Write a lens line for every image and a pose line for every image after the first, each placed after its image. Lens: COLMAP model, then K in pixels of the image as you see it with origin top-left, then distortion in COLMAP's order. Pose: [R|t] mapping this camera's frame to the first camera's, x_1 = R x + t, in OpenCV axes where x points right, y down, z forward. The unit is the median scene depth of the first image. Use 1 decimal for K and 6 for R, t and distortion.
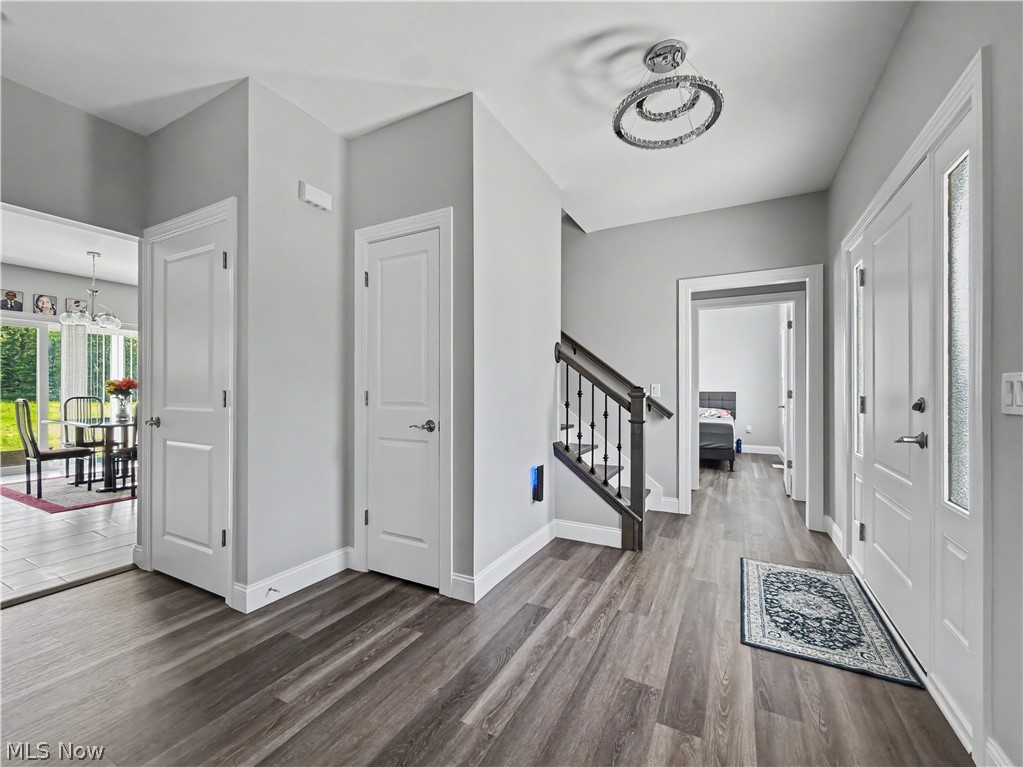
lens RADIAL K [[416.8, 0, 513.2], [0, 416.8, 387.3], [0, 0, 1]] dist [0.002405, 0.000010]
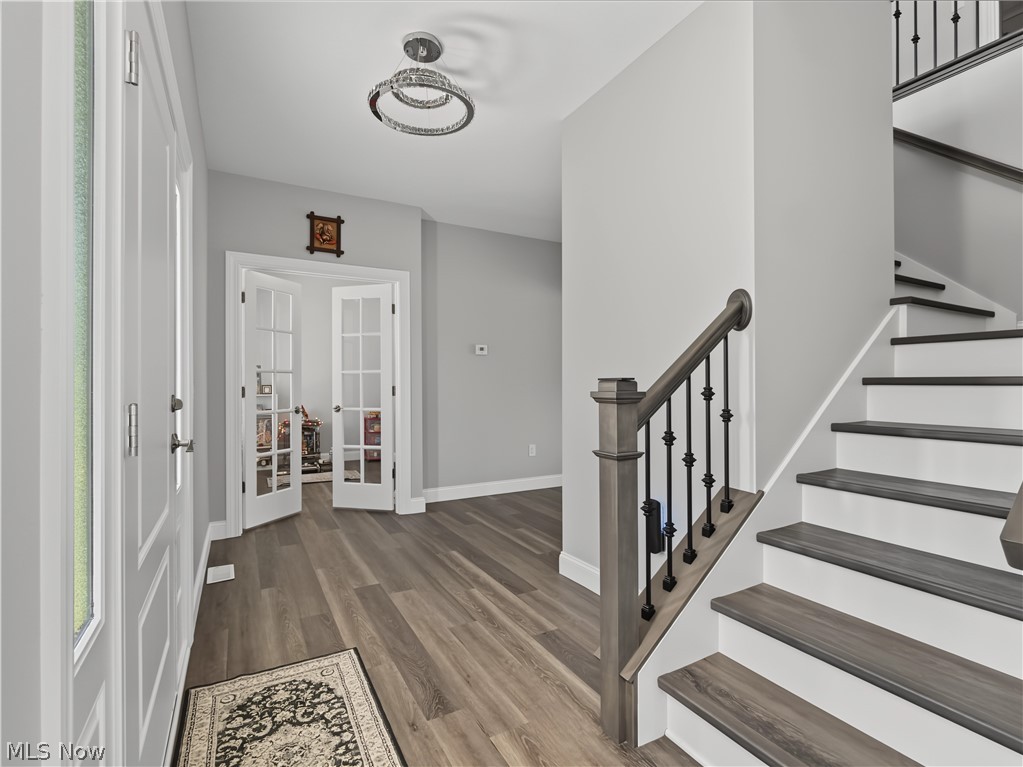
lens RADIAL K [[475.4, 0, 511.2], [0, 475.4, 384.0], [0, 0, 1]] dist [-0.000699, 0.000038]
pose [[-0.531026, -0.001406, -0.847354, 1.236135], [0.005136, 0.999975, -0.004878, 0.011266], [0.847340, -0.006942, -0.531006, 1.817051]]
